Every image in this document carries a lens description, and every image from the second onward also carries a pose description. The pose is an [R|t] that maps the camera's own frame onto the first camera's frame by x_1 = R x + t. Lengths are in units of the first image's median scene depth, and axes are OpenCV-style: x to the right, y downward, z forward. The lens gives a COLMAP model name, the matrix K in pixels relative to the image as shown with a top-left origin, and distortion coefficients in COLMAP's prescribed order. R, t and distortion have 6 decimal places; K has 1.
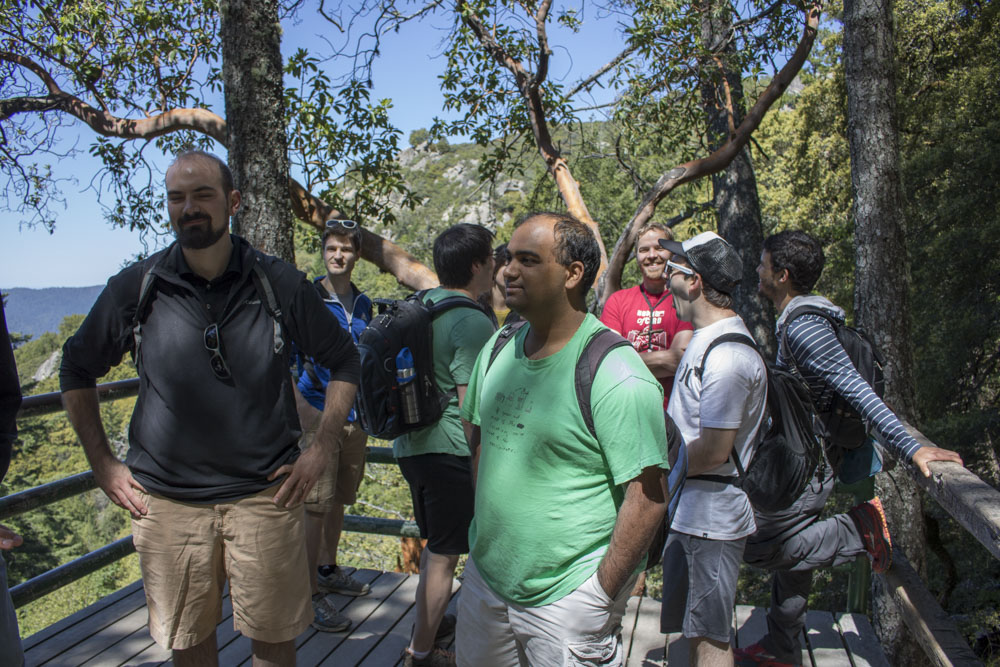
lens RADIAL K [[814.3, 0, 493.8], [0, 814.3, 337.9], [0, 0, 1]] dist [-0.175258, 0.132710]
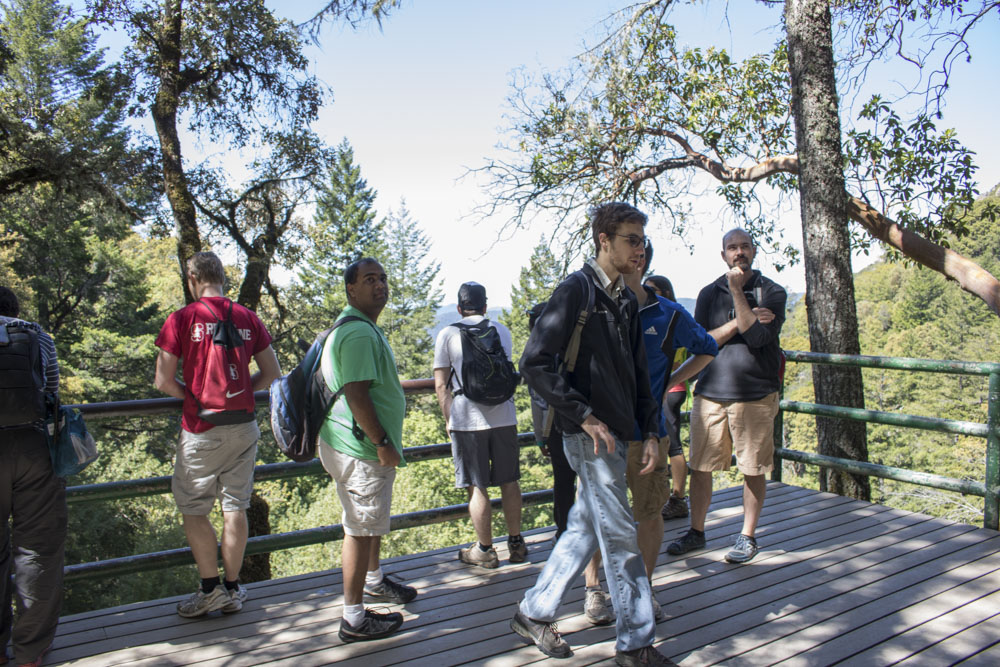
lens RADIAL K [[814.3, 0, 493.8], [0, 814.3, 337.9], [0, 0, 1]] dist [-0.175258, 0.132710]
pose [[0.712491, 0.018270, -0.701443, 0.176490], [-0.025746, 0.999669, -0.000114, 0.017805], [0.701208, 0.018141, 0.712726, -0.236217]]
